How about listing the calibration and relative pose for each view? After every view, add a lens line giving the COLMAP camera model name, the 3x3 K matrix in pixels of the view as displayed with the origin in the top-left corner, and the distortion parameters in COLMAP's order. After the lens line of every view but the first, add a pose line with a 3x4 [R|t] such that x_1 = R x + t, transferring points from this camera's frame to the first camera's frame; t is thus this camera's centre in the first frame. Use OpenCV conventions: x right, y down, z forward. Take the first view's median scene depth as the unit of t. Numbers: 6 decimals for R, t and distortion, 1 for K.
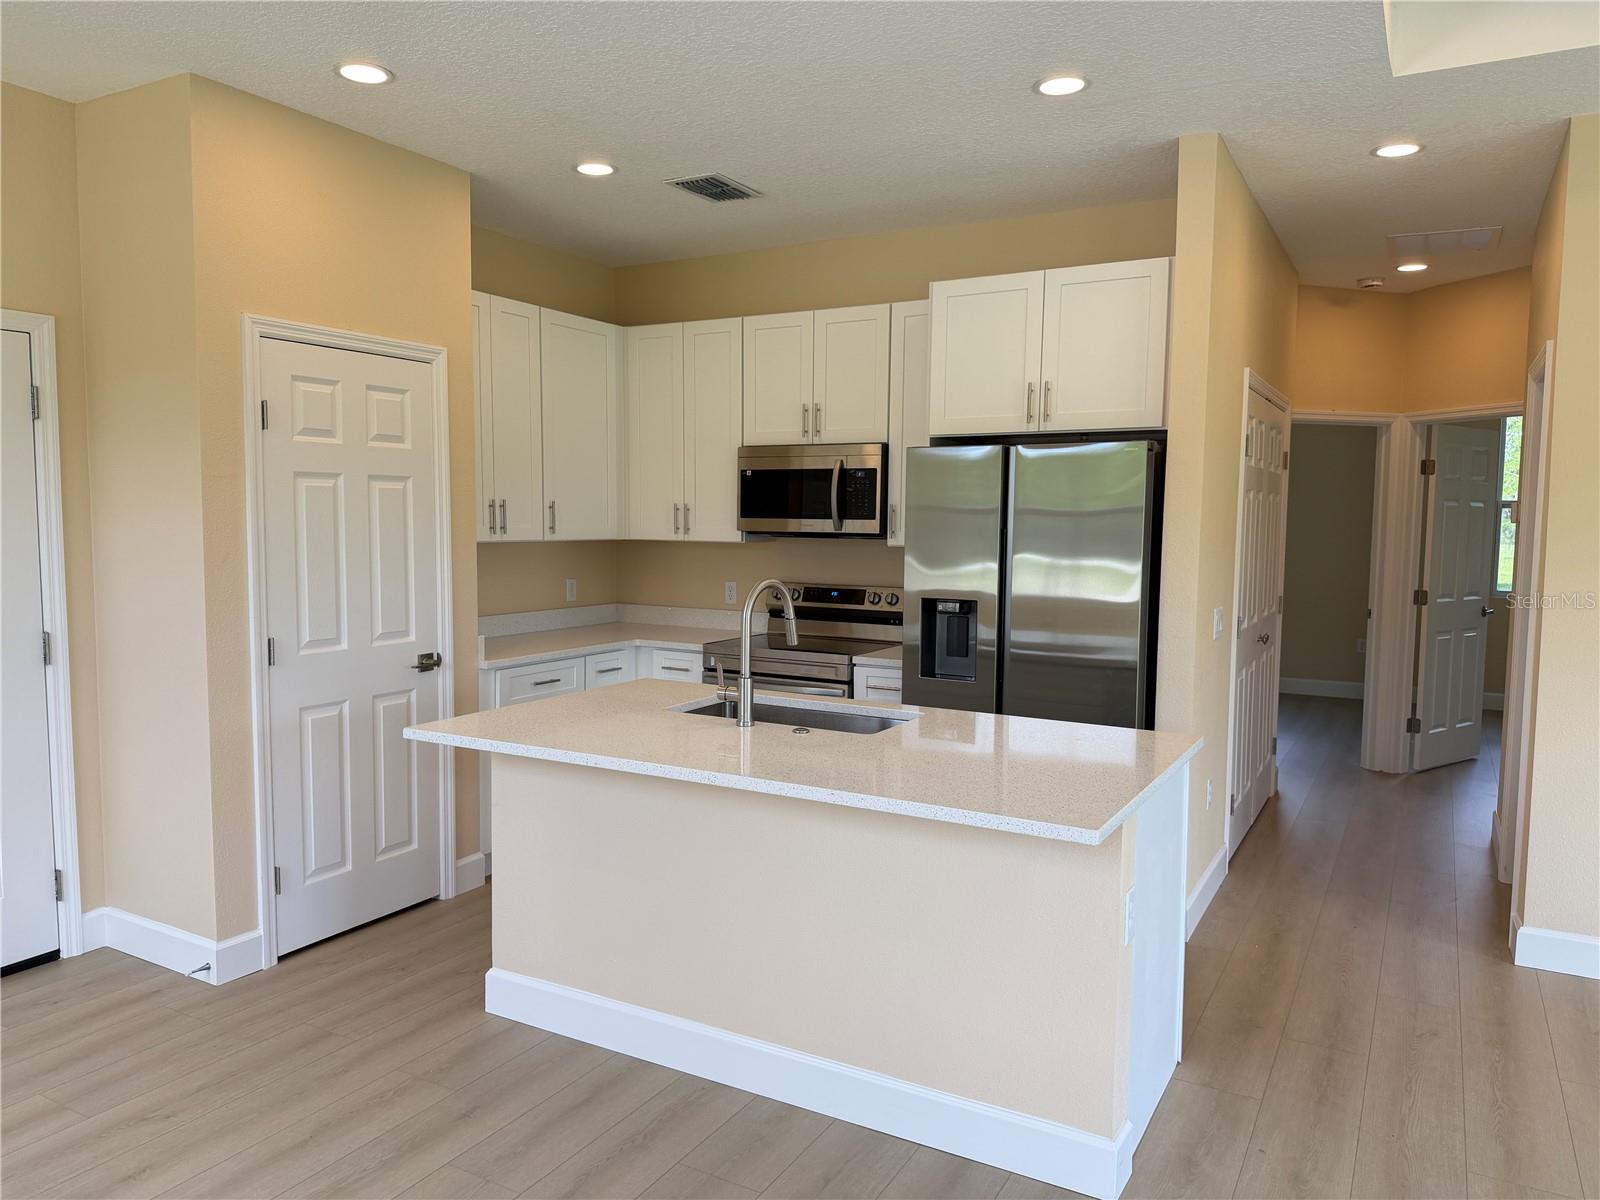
lens RADIAL K [[1117.5, 0, 801.1], [0, 1117.5, 606.7], [0, 0, 1]] dist [0.039470, -0.048585]
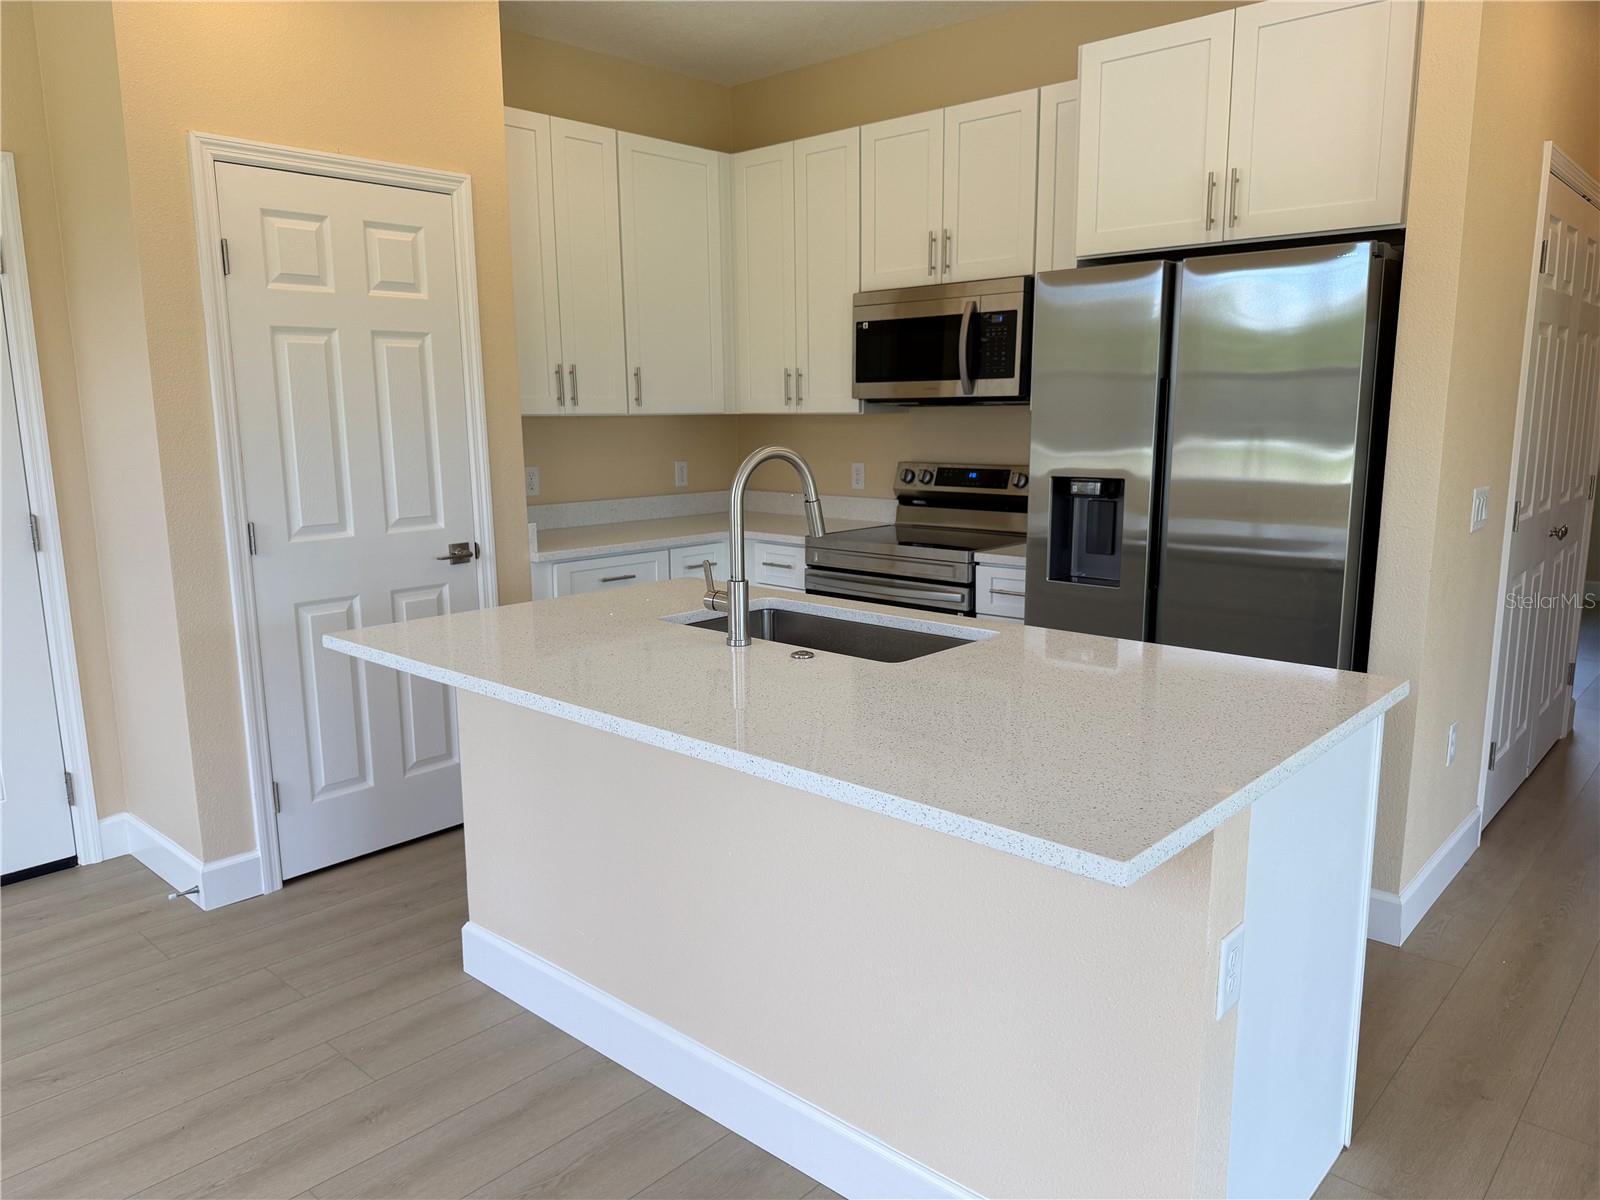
lens RADIAL K [[1117.5, 0, 805.3], [0, 1117.5, 610.5], [0, 0, 1]] dist [0.039470, -0.048585]
pose [[0.975992, 0.021837, -0.216708, 0.117942], [-0.000454, 0.995163, 0.098232, 0.008762], [0.217805, -0.095775, 0.971282, 0.221884]]
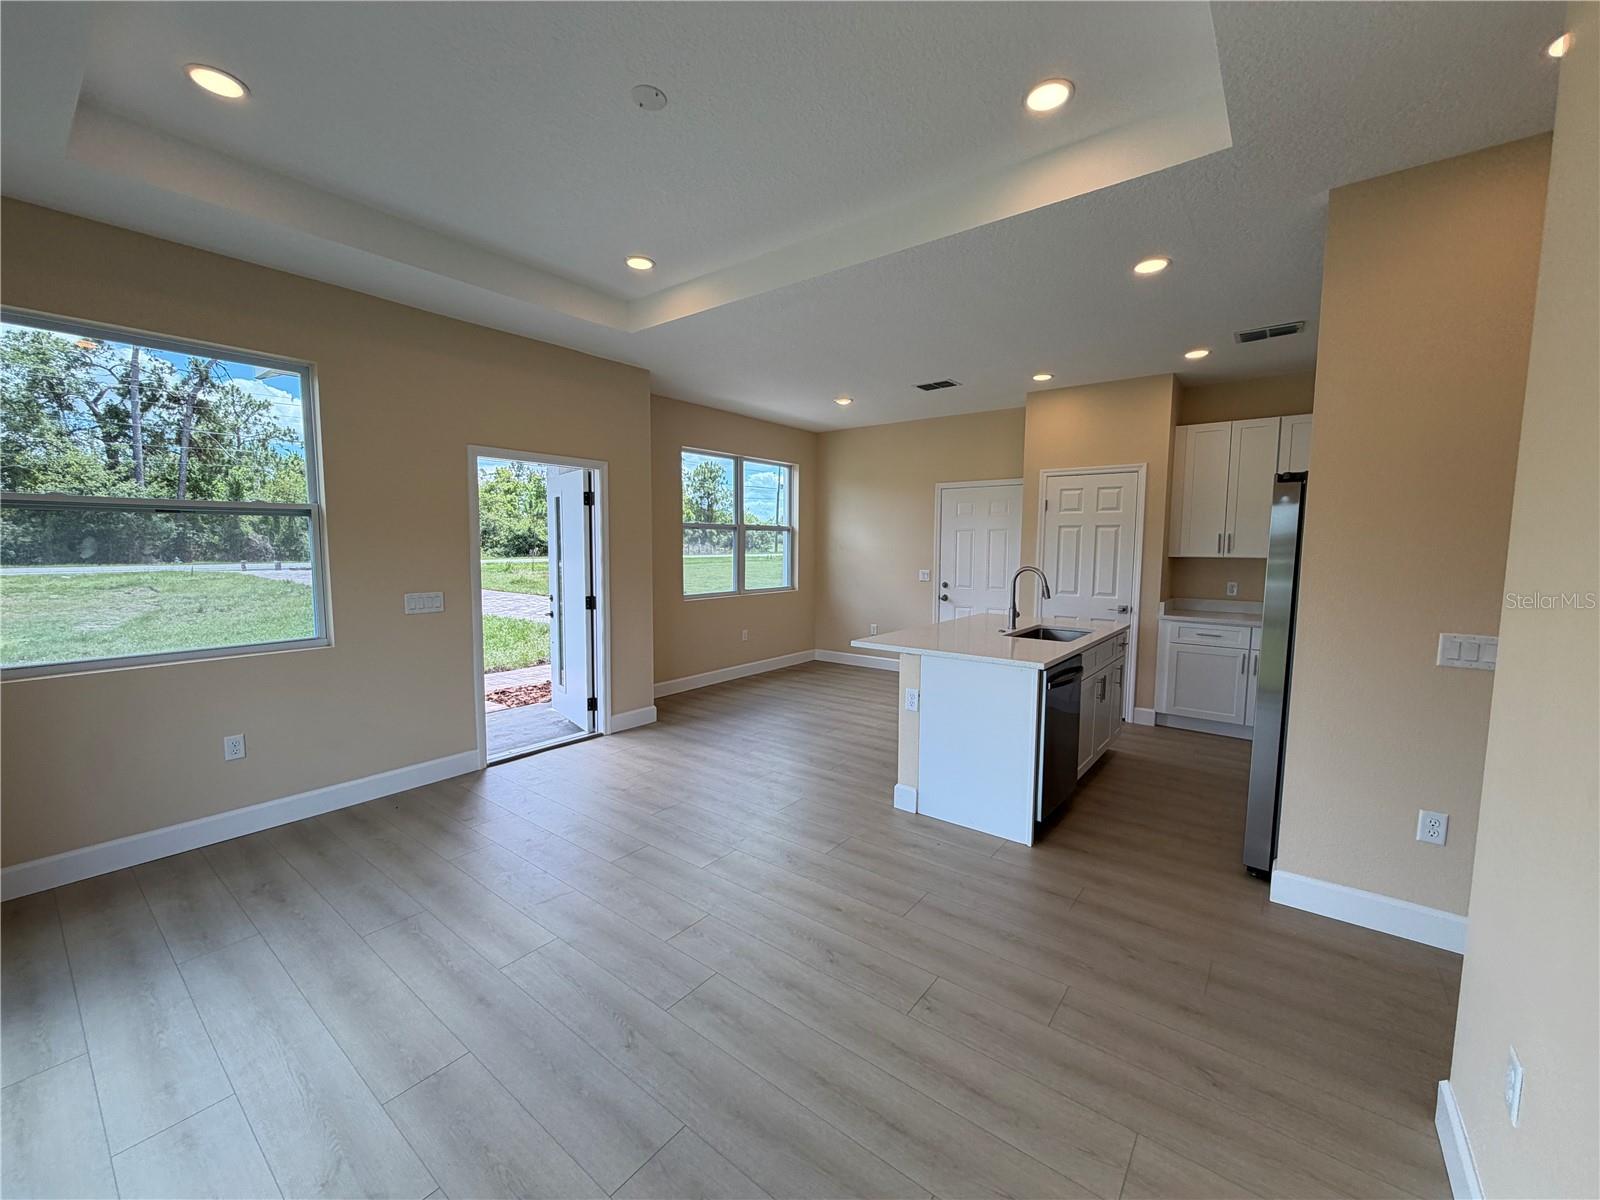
lens RADIAL K [[637.5, 0, 794.6], [0, 637.5, 597.4], [0, 0, 1]] dist [0.000015, 0.000197]
pose [[-0.150321, 0.075297, -0.985766, 1.022977], [-0.089904, 0.991923, 0.089477, -0.028310], [0.984541, 0.102075, -0.142337, 0.562824]]
